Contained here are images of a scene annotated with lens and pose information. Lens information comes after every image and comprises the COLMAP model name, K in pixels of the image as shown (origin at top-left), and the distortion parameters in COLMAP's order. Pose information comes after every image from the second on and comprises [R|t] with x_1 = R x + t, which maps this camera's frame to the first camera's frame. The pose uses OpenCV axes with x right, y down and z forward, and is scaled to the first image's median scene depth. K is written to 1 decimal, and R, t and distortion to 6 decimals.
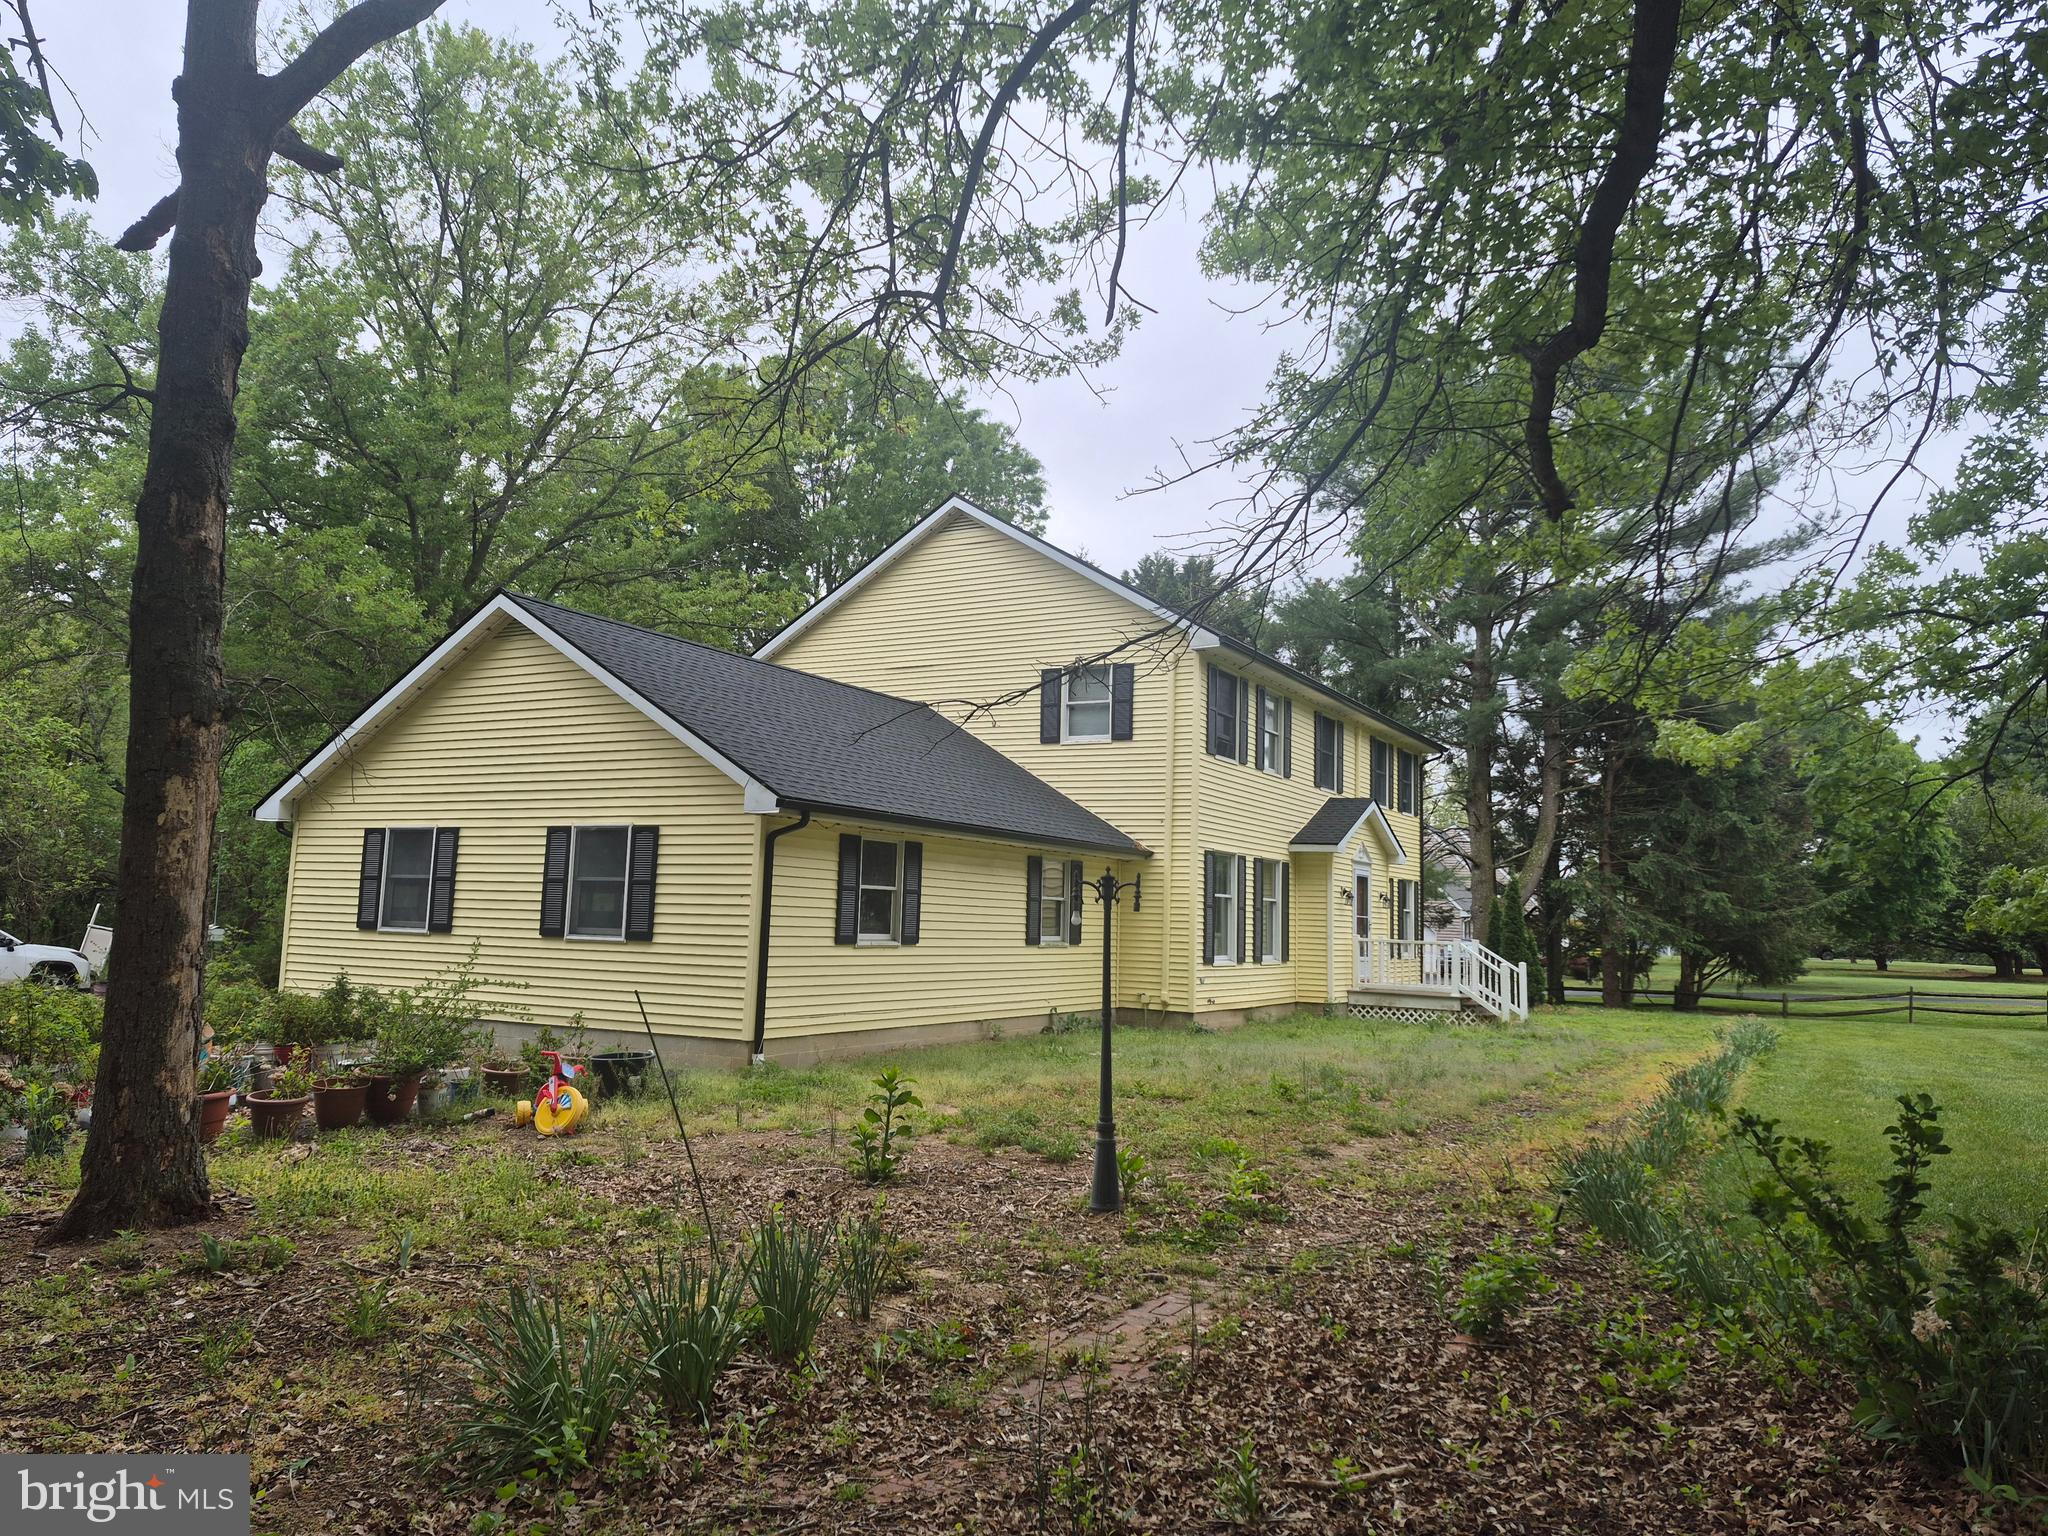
lens RADIAL K [[1426.4, 0, 1008.3], [0, 1426.4, 761.8], [0, 0, 1]] dist [0.044373, -0.015097]
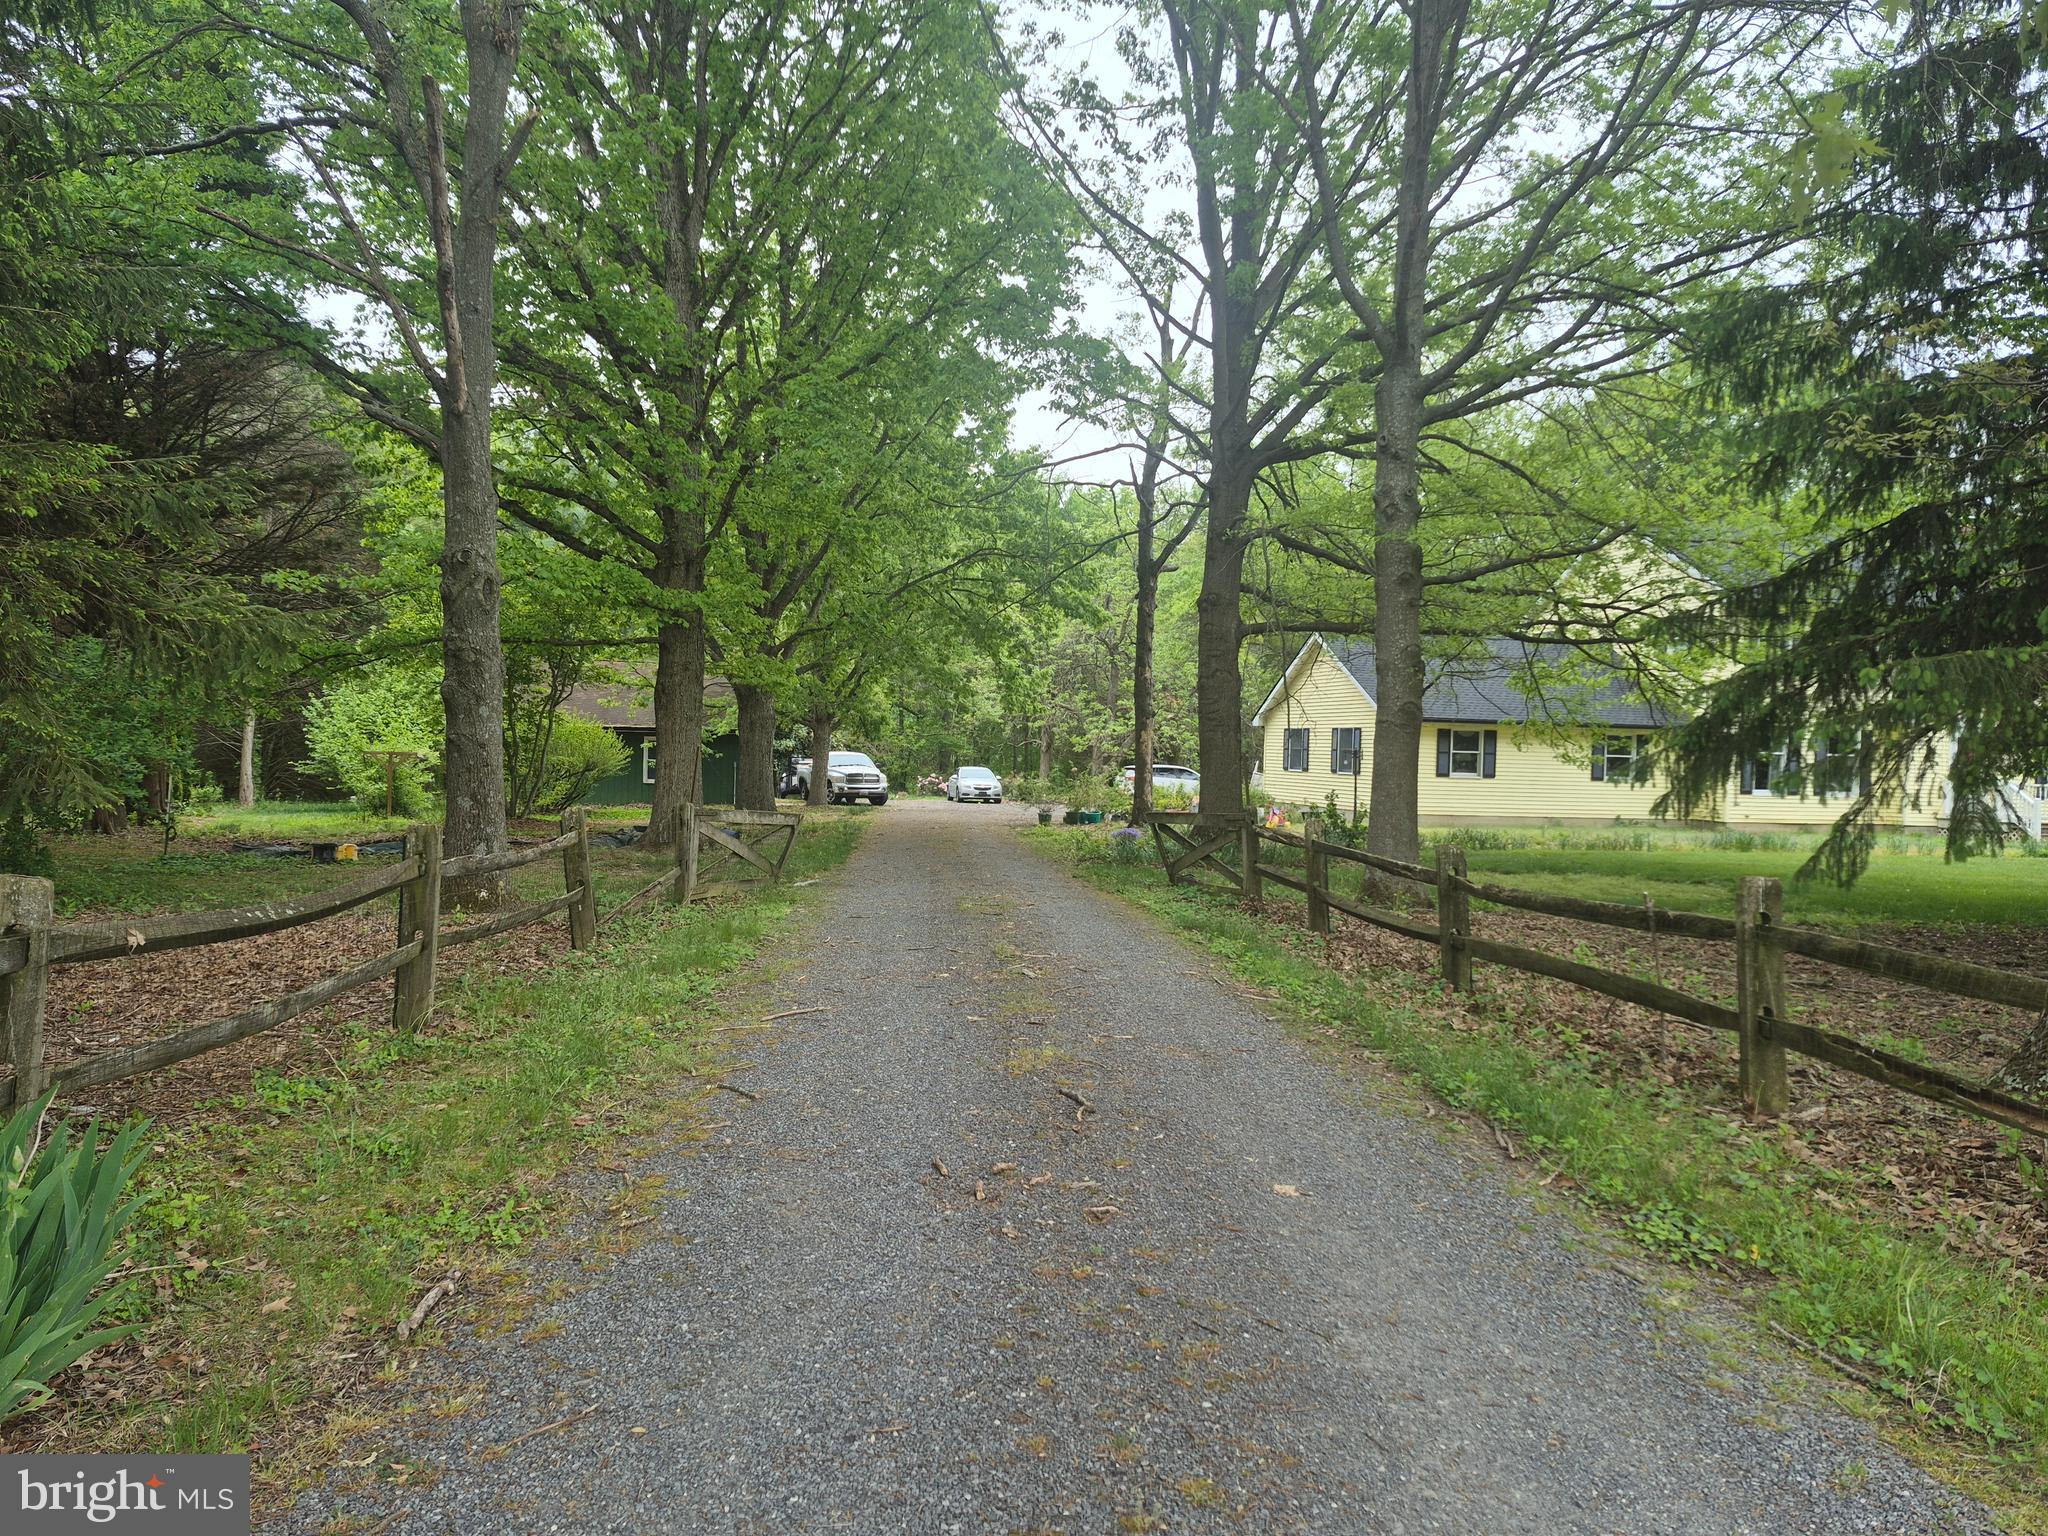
lens RADIAL K [[1426.4, 0, 1021.1], [0, 1426.4, 763.7], [0, 0, 1]] dist [0.044373, -0.015097]
pose [[0.724072, -0.002599, -0.689720, 0.887801], [0.071845, 0.994837, 0.071675, -0.094961], [0.685972, -0.101451, 0.720520, -0.998103]]
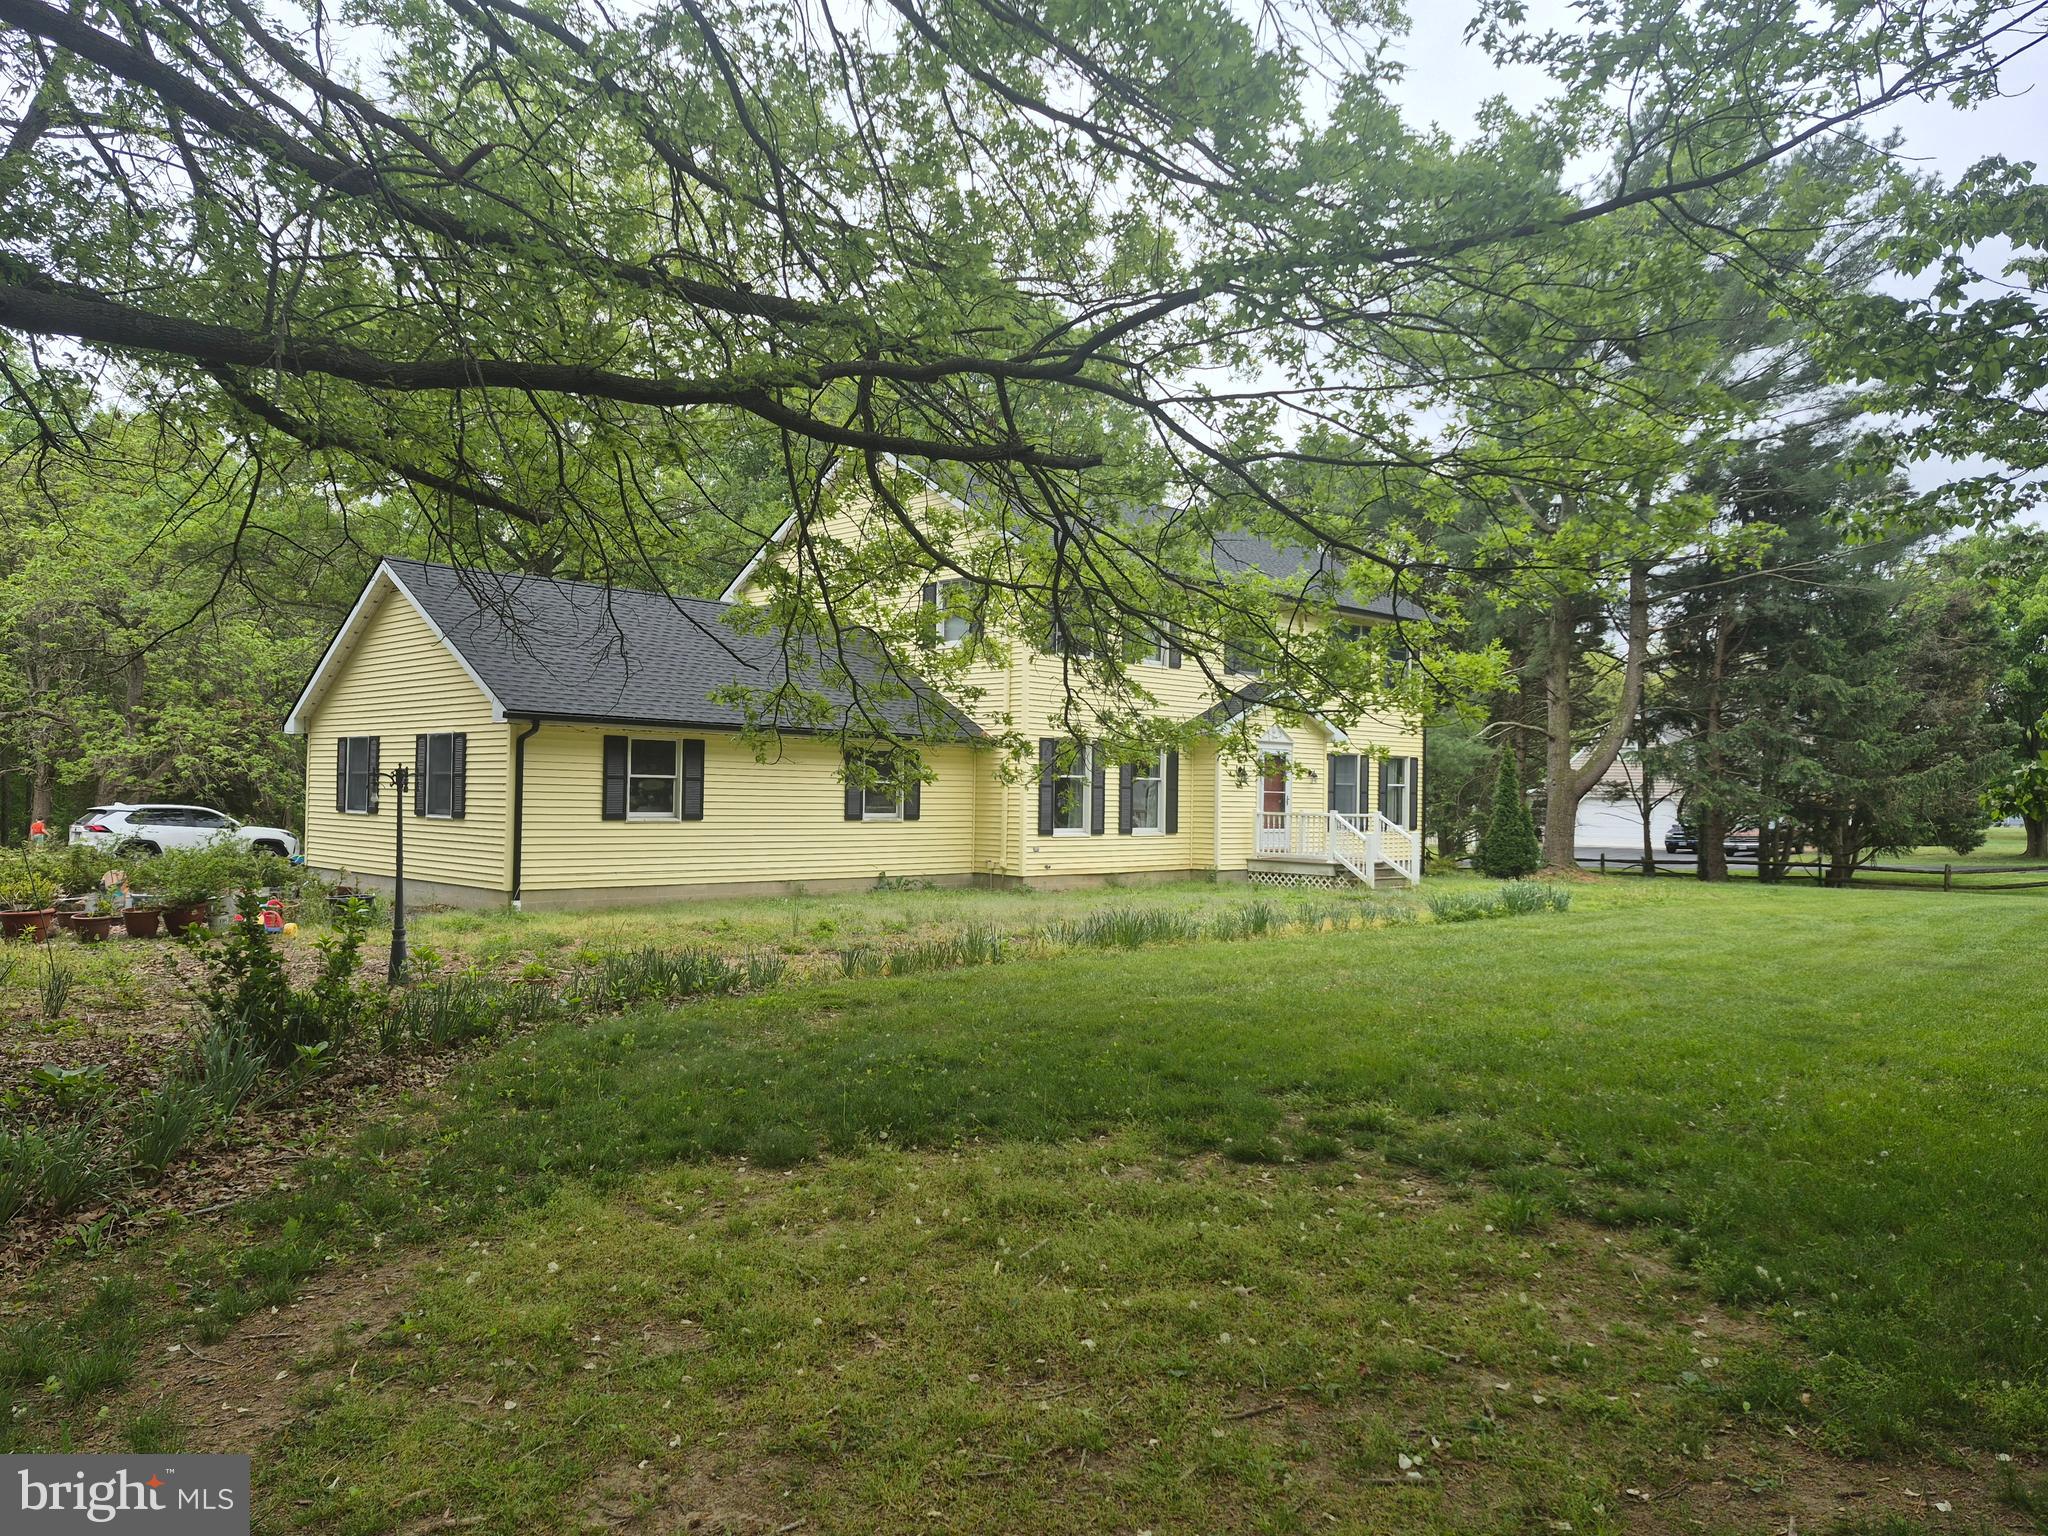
lens RADIAL K [[1426.4, 0, 1025.4], [0, 1426.4, 769.5], [0, 0, 1]] dist [0.044373, -0.015097]
pose [[0.975925, -0.017558, -0.217397, 0.496372], [0.036399, 0.995887, 0.082970, -0.012363], [0.215046, -0.088885, 0.972551, -0.173572]]
